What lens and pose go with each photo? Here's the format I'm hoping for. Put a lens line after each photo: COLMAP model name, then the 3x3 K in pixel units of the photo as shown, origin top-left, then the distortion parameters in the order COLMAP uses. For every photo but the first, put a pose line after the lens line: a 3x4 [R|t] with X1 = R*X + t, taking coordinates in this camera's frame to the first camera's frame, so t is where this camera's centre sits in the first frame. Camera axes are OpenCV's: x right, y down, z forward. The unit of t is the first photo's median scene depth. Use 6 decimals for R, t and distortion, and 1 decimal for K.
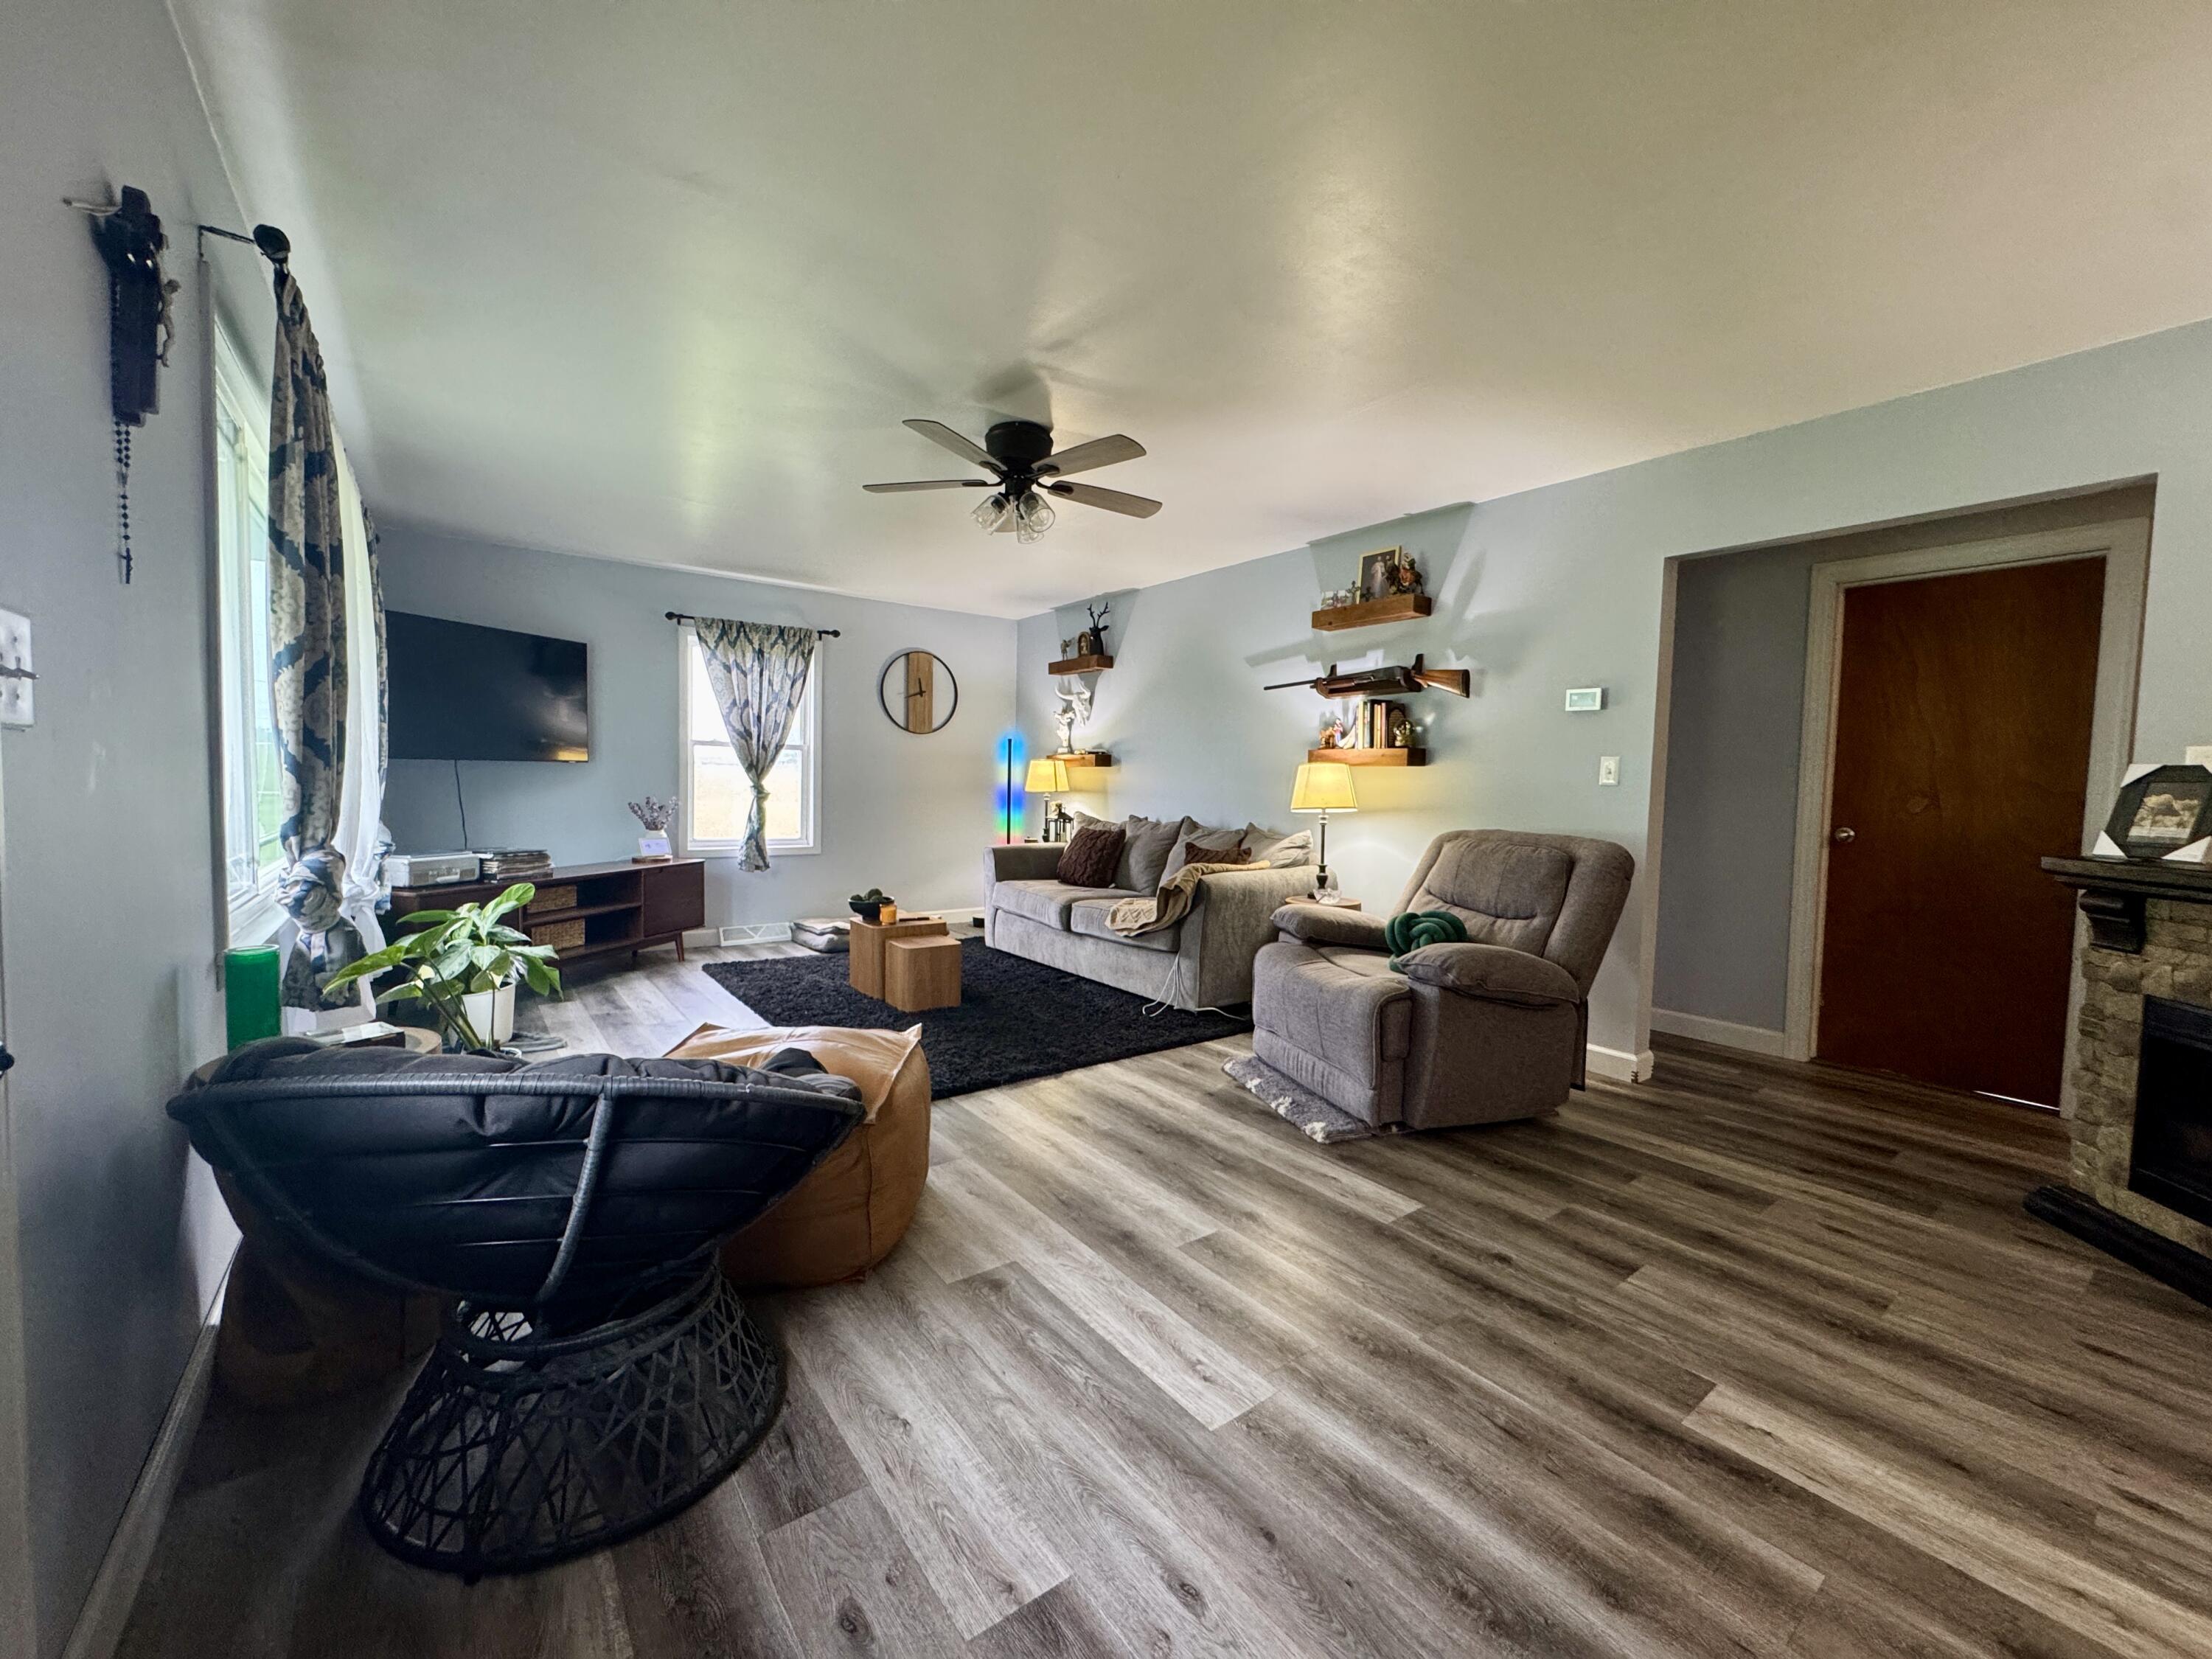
lens RADIAL K [[882.2, 0, 1106.0], [0, 882.2, 829.5], [0, 0, 1]] dist [-0.001530, -0.000311]
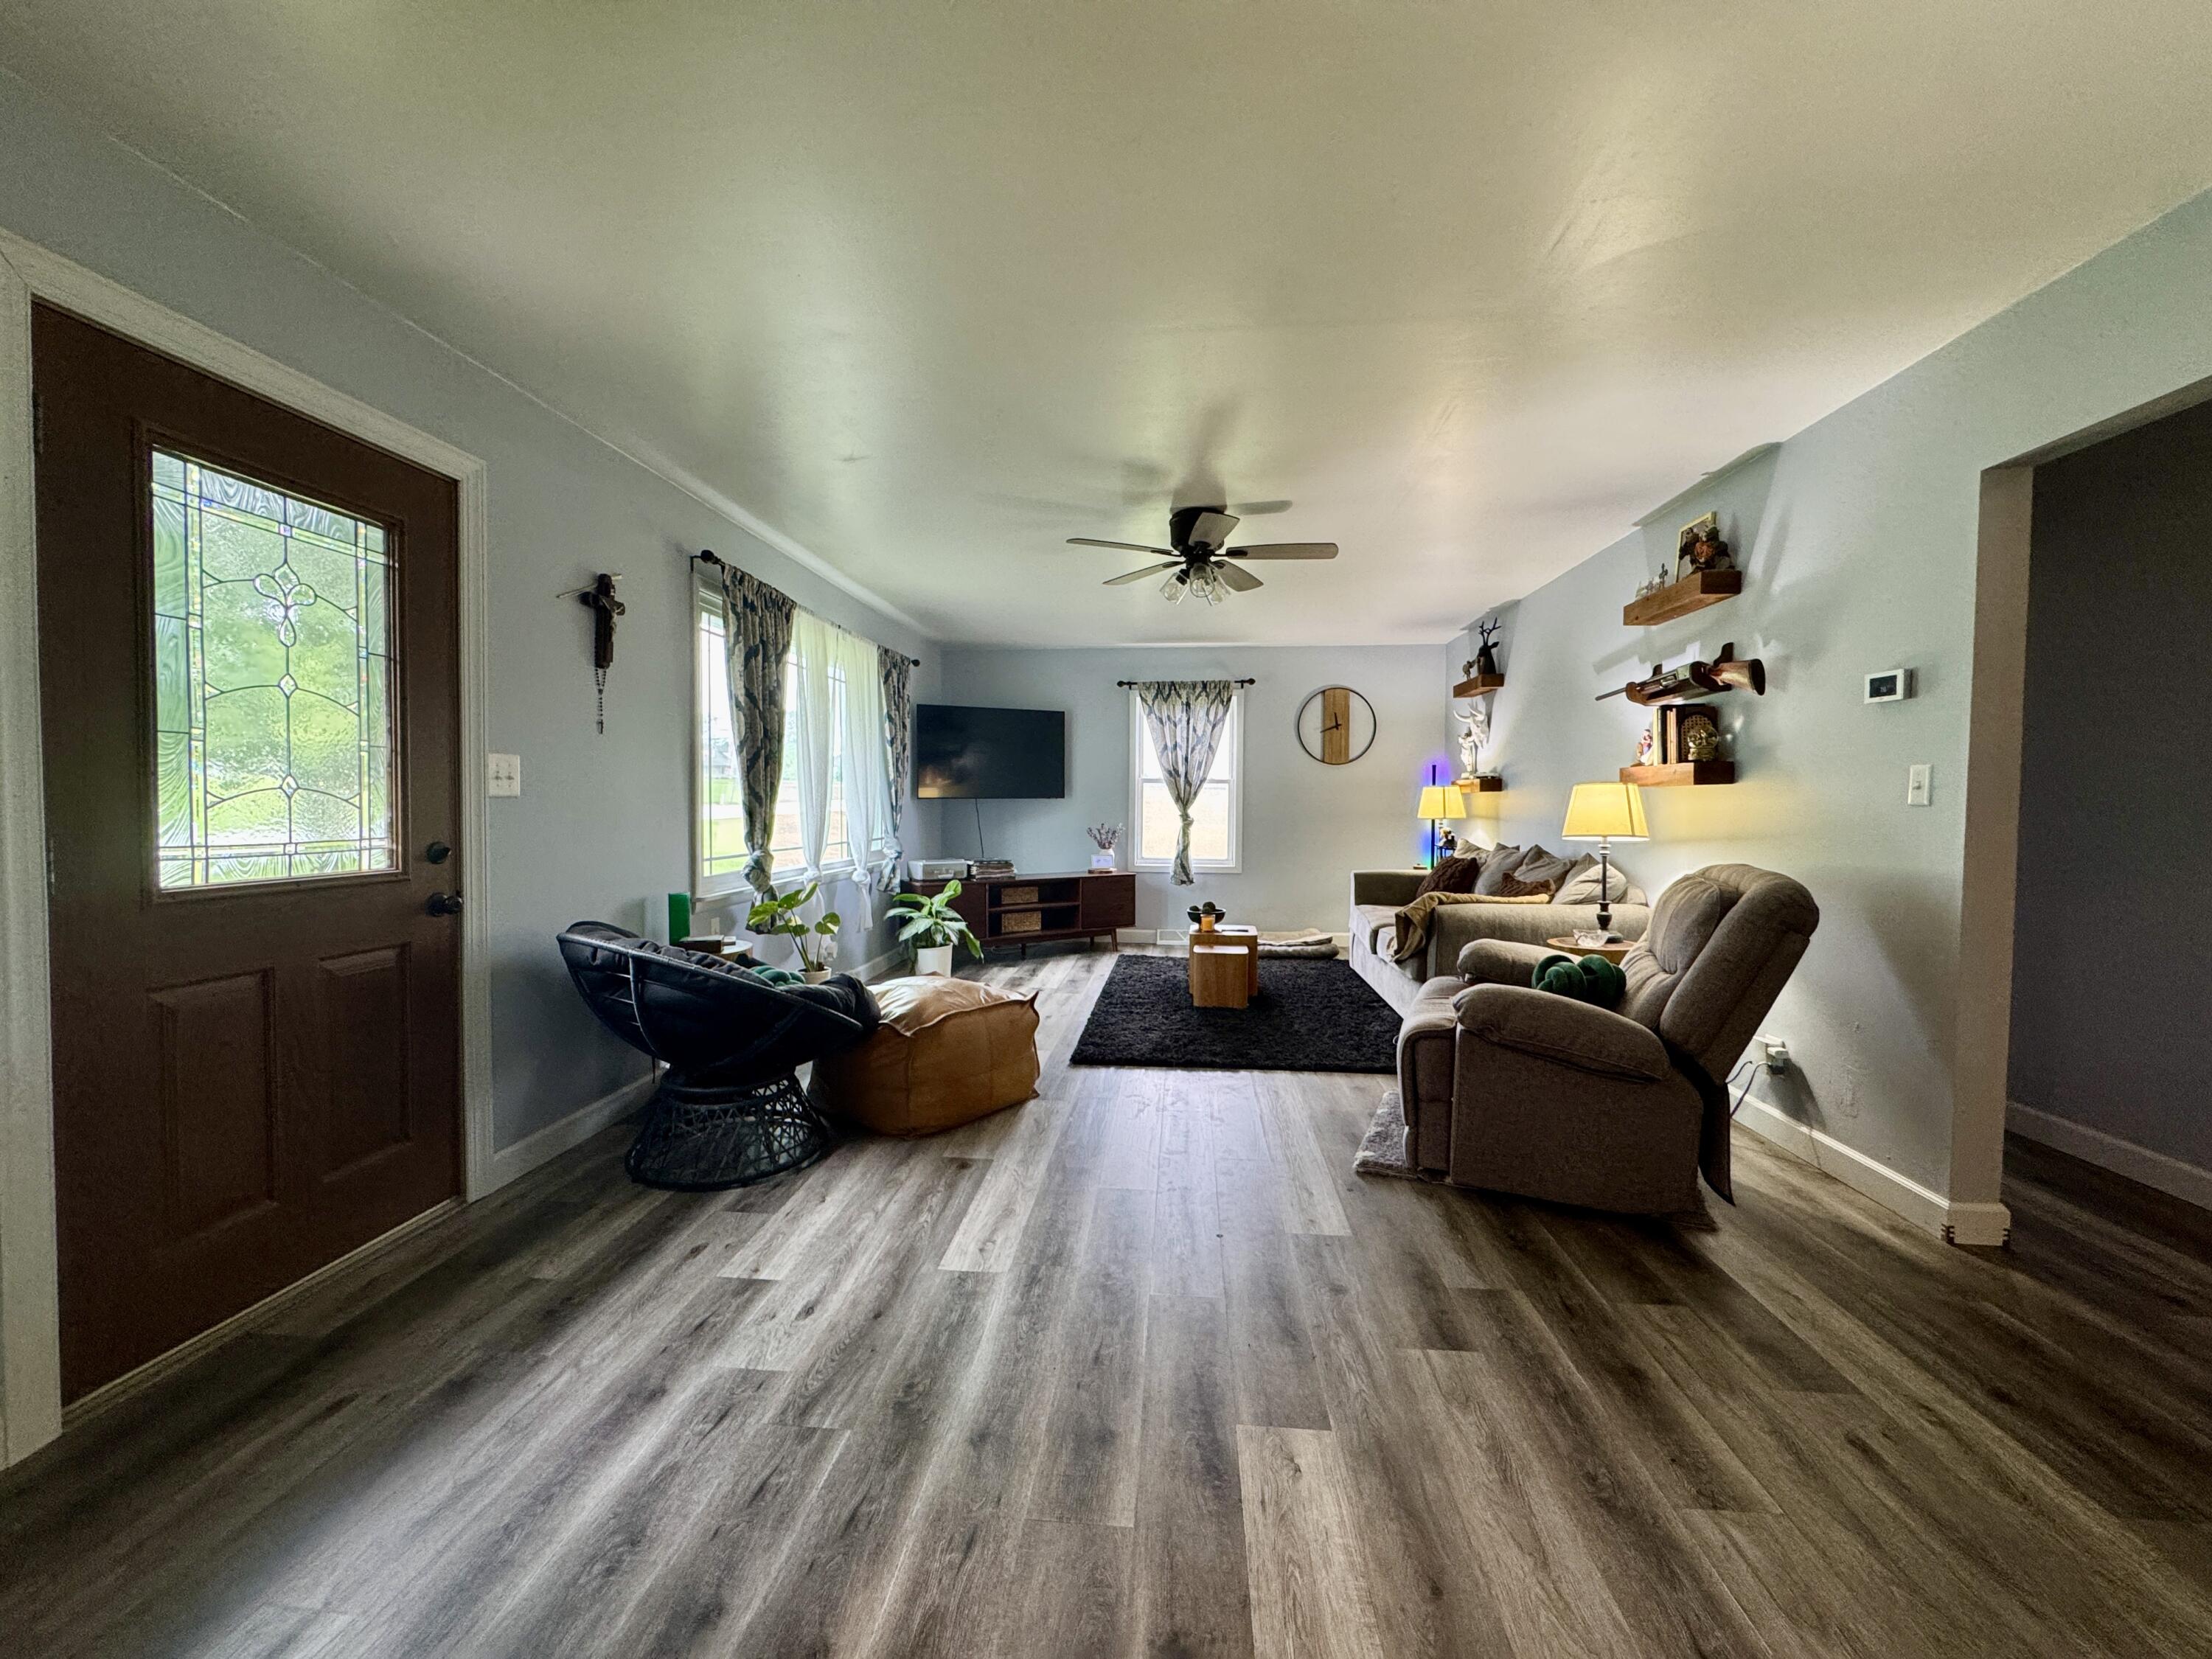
lens RADIAL K [[885.2, 0, 1106.0], [0, 885.2, 829.5], [0, 0, 1]] dist [-0.000458, -0.000009]
pose [[0.740646, 0.004432, -0.671880, 0.498236], [-0.025996, 0.999419, -0.022064, 0.000960], [0.671392, 0.033808, 0.740331, 0.041698]]
